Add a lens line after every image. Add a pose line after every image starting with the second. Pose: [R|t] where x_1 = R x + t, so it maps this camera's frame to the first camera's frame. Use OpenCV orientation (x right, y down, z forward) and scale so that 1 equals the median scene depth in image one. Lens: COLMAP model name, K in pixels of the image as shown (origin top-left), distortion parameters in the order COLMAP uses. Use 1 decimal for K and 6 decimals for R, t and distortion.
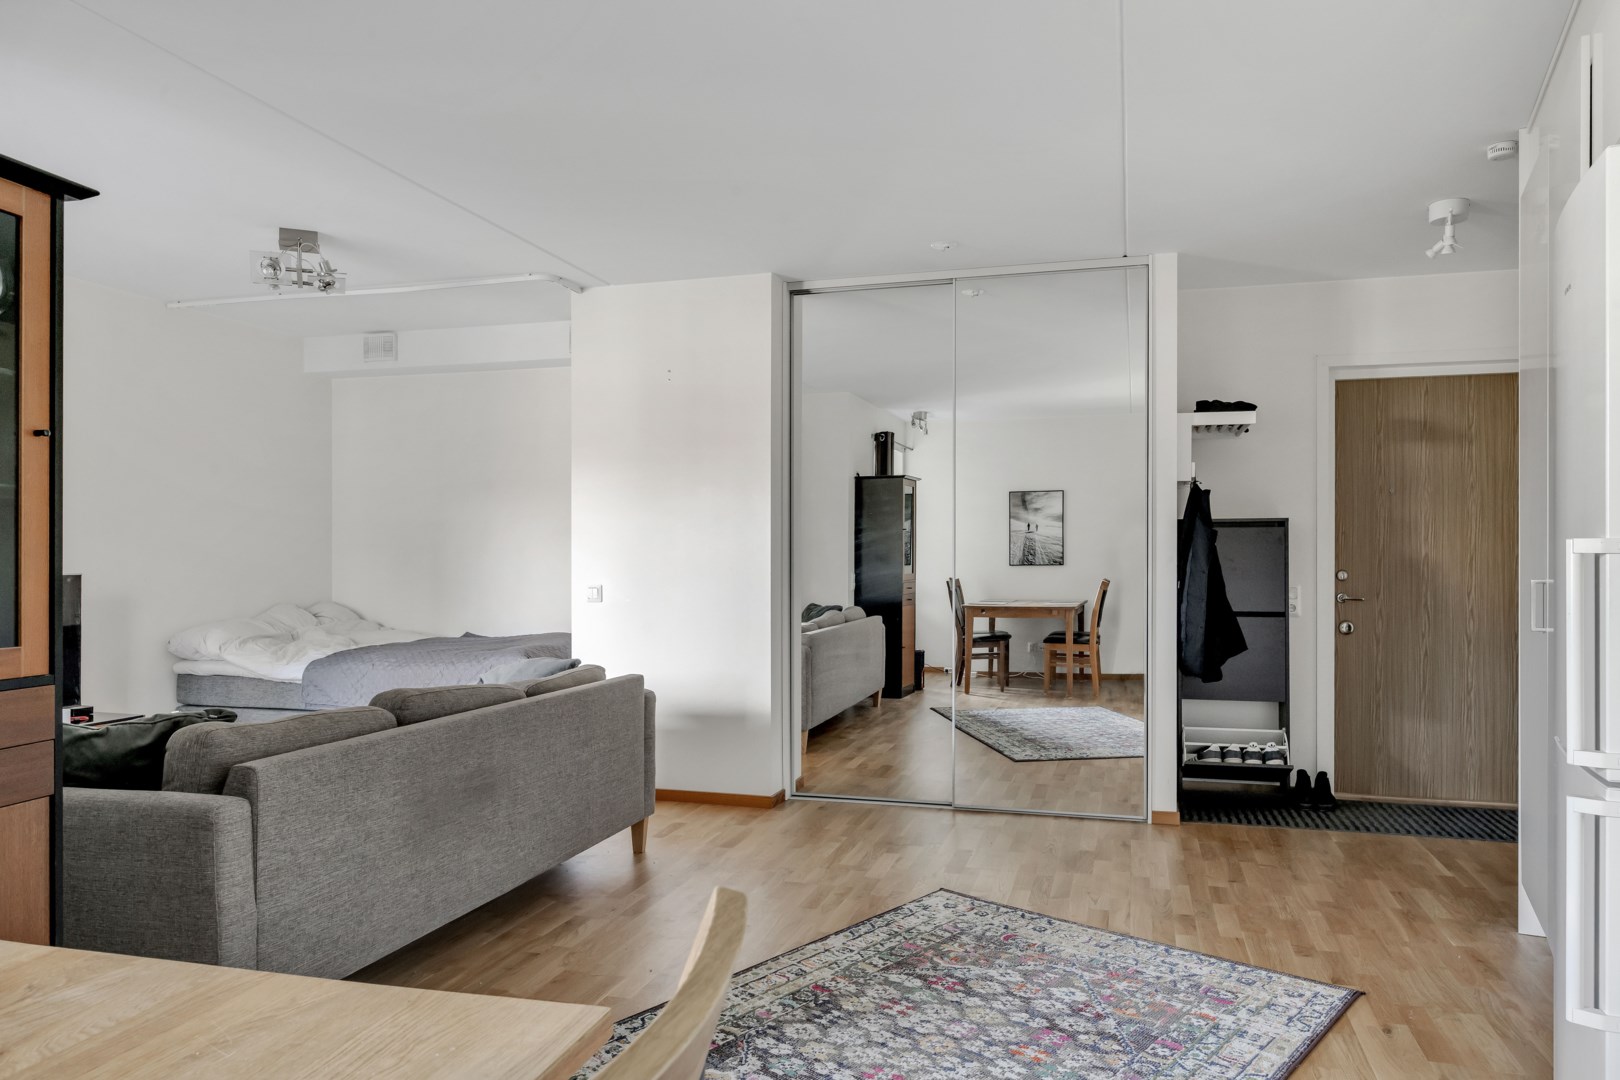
lens RADIAL K [[1097.9, 0, 820.3], [0, 1097.9, 556.6], [0, 0, 1]] dist [-0.010673, 0.001352]
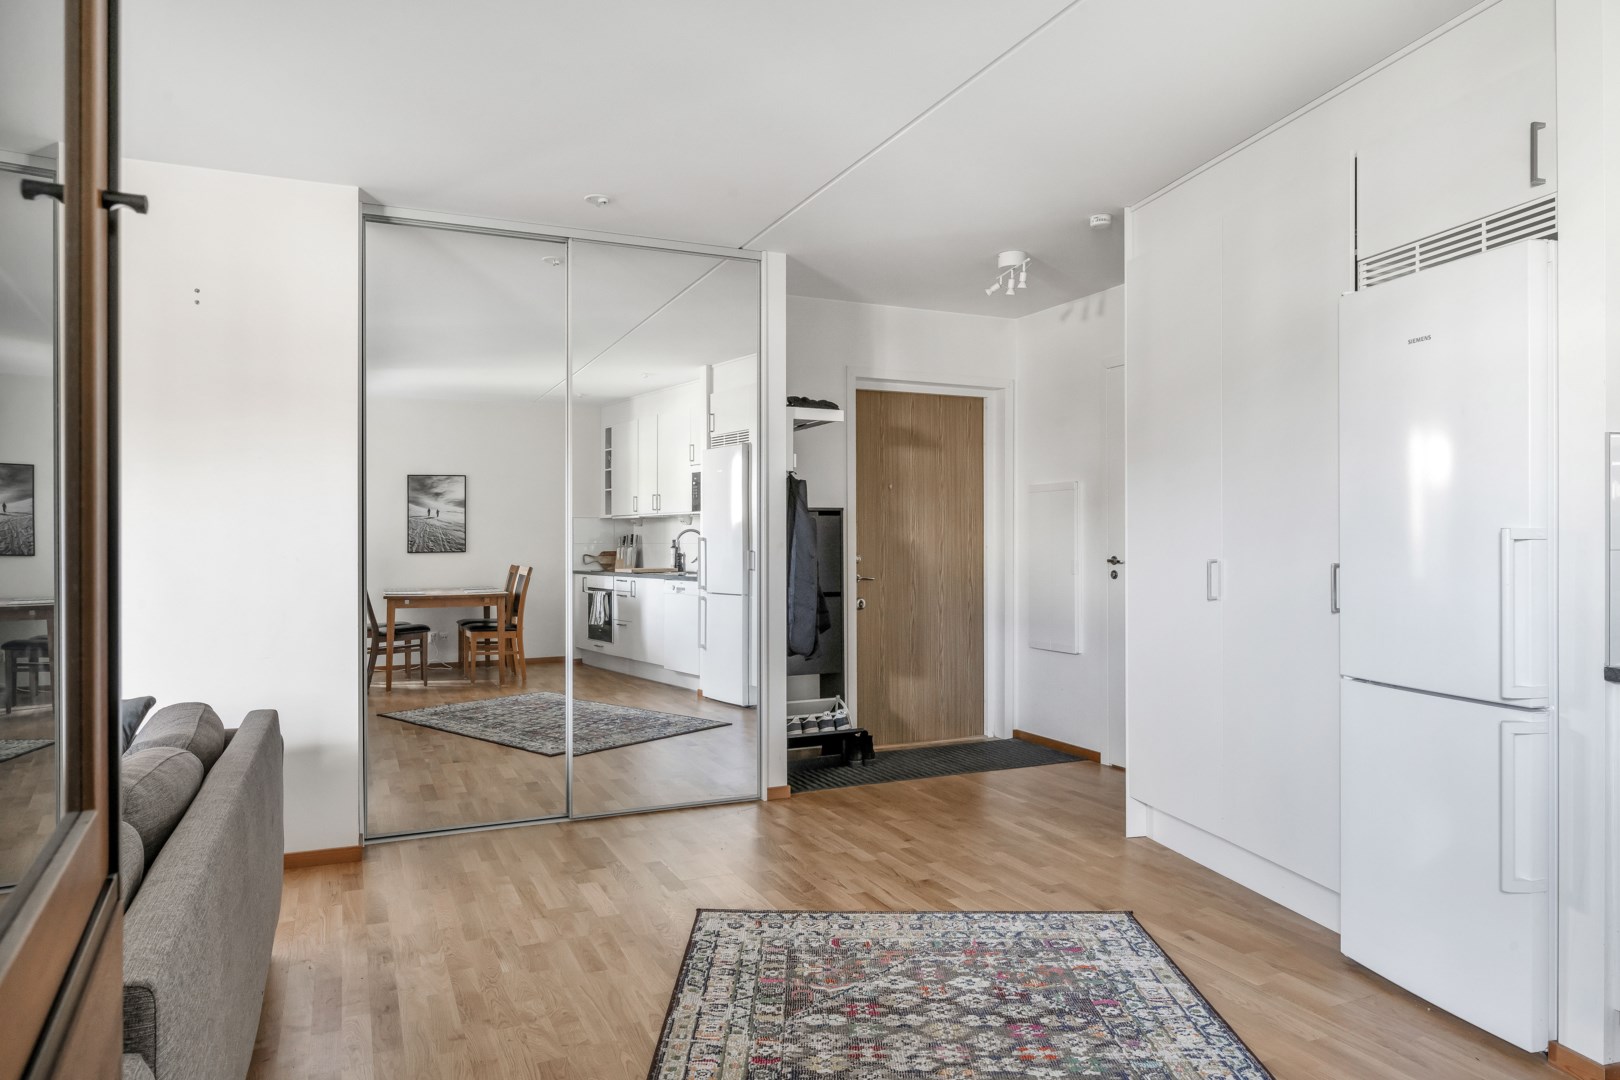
lens RADIAL K [[1026.8, 0, 819.9], [0, 1026.8, 539.0], [0, 0, 1]] dist [-0.006272, 0.000810]
pose [[0.756442, 0.000072, 0.654061, -0.393599], [0.002284, 0.999994, -0.002751, -0.000792], [-0.654057, 0.003575, 0.756437, 0.312440]]
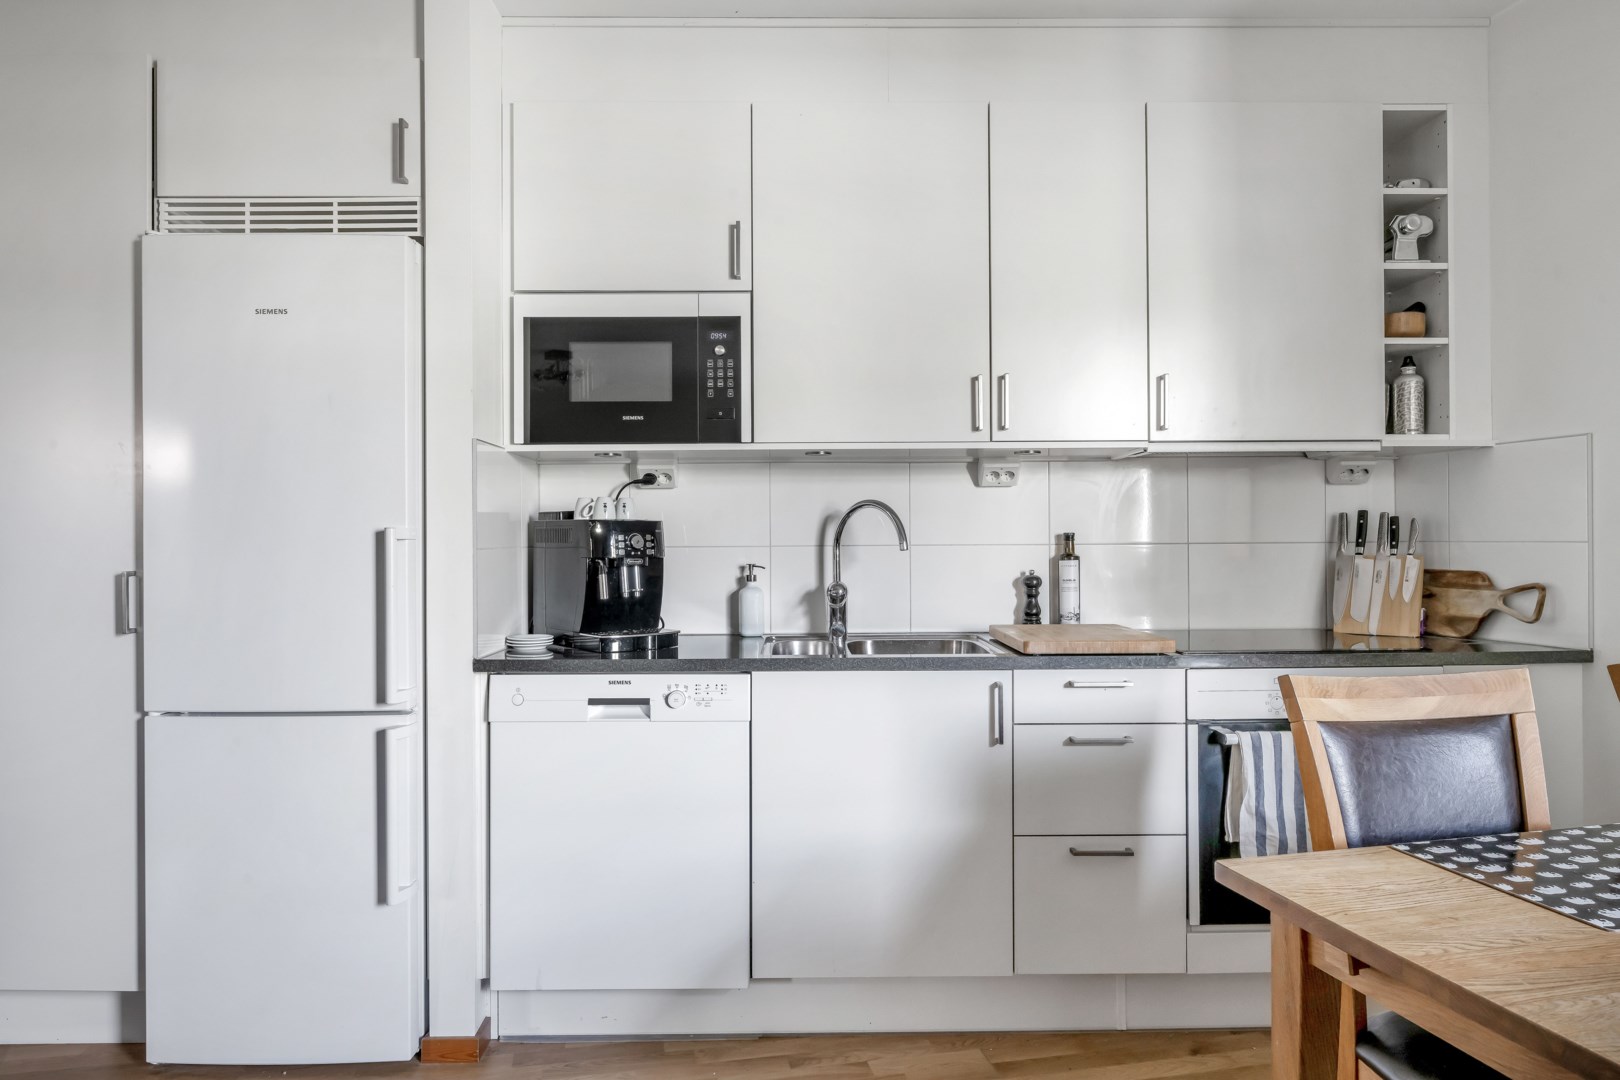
lens RADIAL K [[1026.8, 0, 793.6], [0, 1026.8, 536.7], [0, 0, 1]] dist [-0.006272, 0.000810]
pose [[-0.456183, 0.007269, 0.889856, -0.310092], [0.007298, 0.999964, -0.004427, 0.001678], [-0.889856, 0.004474, -0.456220, 0.584232]]
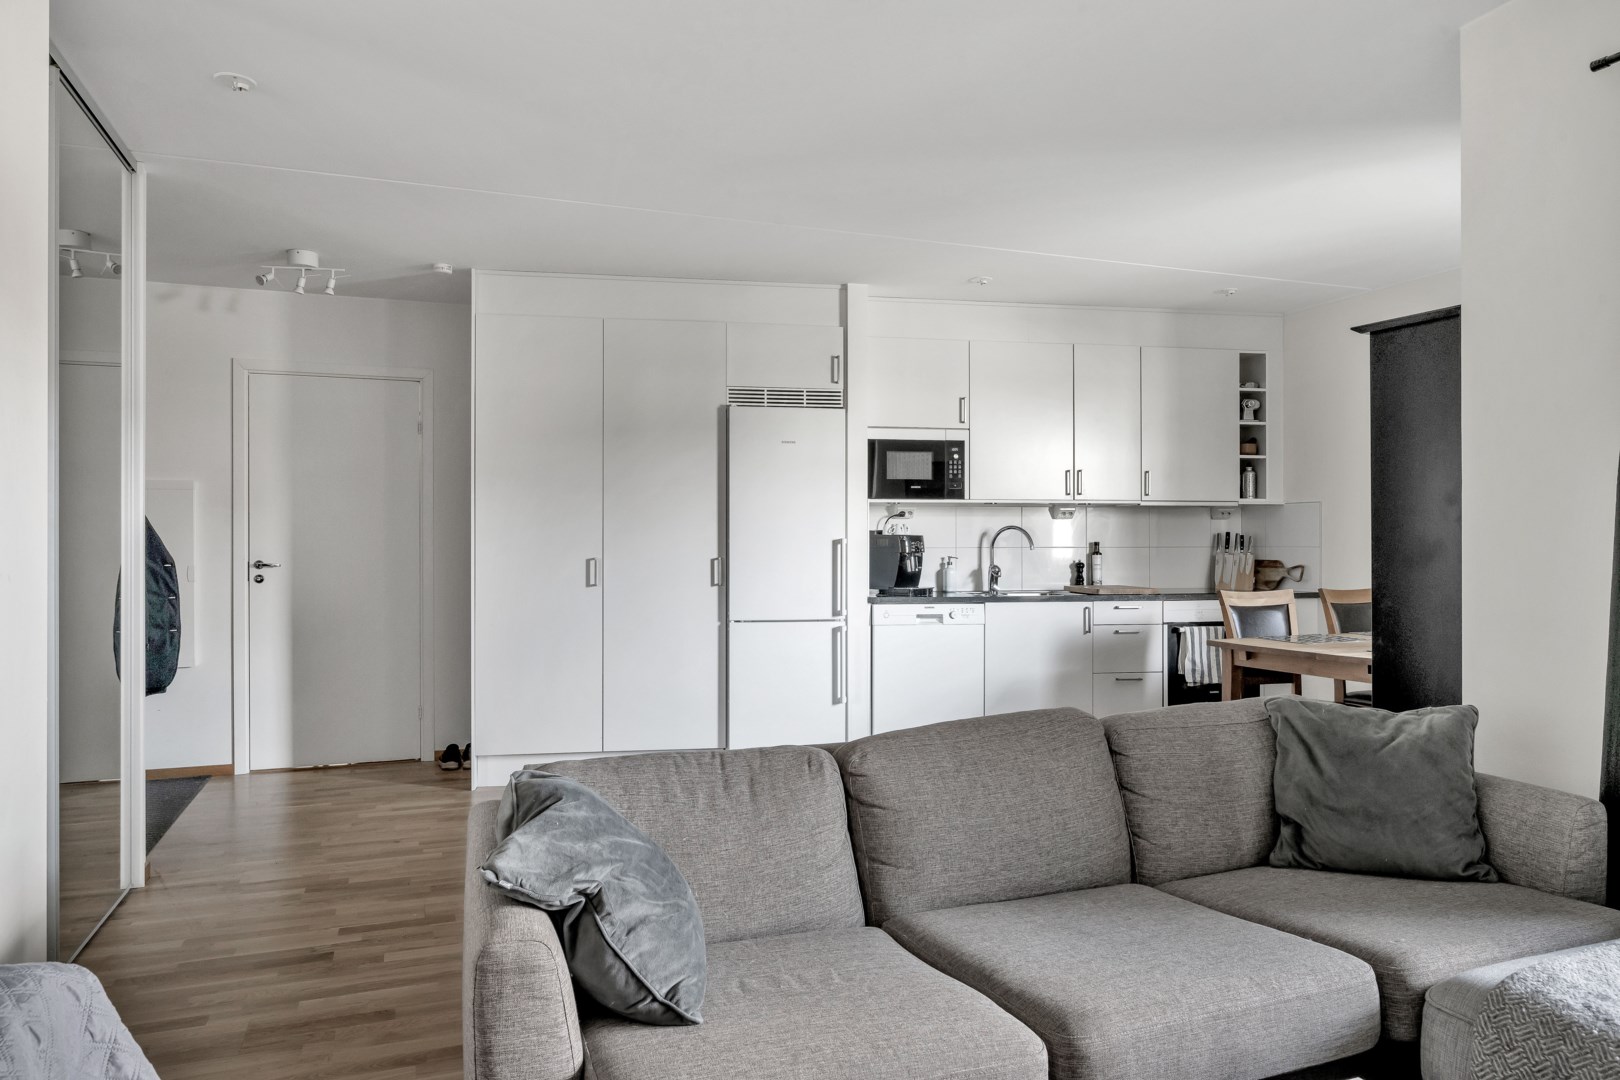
lens RADIAL K [[1026.8, 0, 804.5], [0, 1026.8, 539.3], [0, 0, 1]] dist [-0.006272, 0.000810]
pose [[-0.590450, 0.005840, 0.807053, -0.764723], [0.002444, 0.999982, -0.005447, 0.000477], [-0.807070, -0.001244, -0.590454, 1.404844]]
